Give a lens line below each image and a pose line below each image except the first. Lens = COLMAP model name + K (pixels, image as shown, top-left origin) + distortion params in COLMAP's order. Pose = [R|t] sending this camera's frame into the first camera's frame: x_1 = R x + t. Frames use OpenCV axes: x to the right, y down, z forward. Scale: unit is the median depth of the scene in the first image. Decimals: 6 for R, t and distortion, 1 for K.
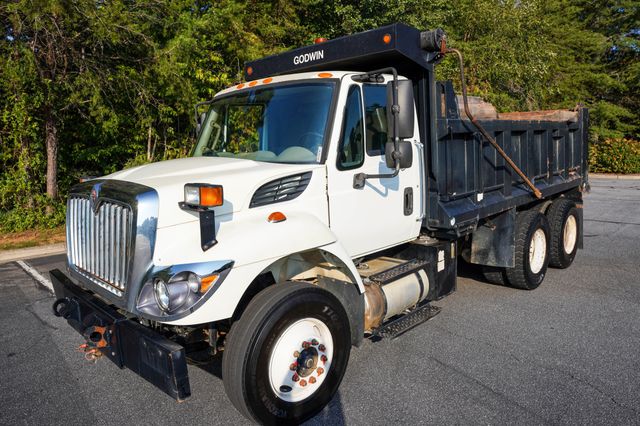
lens RADIAL K [[476.0, 0, 309.6], [0, 476.0, 196.6], [0, 0, 1]] dist [-0.186087, 0.152947]
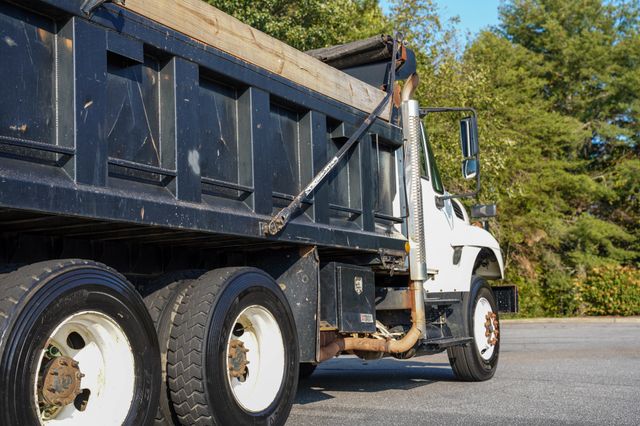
lens RADIAL K [[937.4, 0, 320.0], [0, 937.4, 213.0], [0, 0, 1]] dist [0.038460, 0.638415]
pose [[0.961796, 0.024856, 0.272637, -0.262332], [0.036870, 0.975036, -0.218964, 0.182621], [-0.271273, 0.220651, 0.936869, -0.487309]]
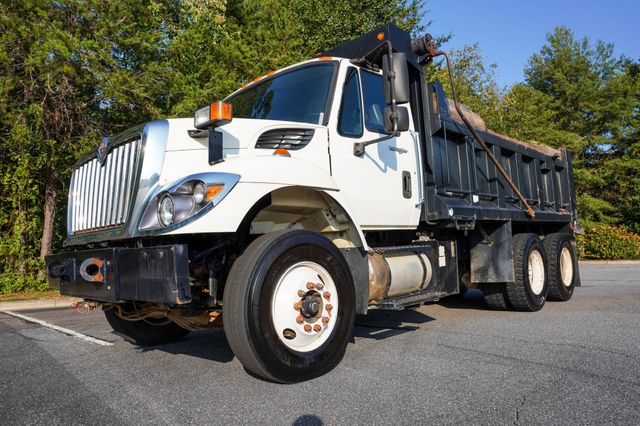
lens RADIAL K [[472.8, 0, 319.4], [0, 472.8, 224.8], [0, 0, 1]] dist [-0.175919, 0.139784]
pose [[0.999401, -0.003434, 0.034446, -0.006458], [0.009802, 0.982416, -0.186447, 0.106991], [-0.033200, 0.186673, 0.981861, 0.006315]]
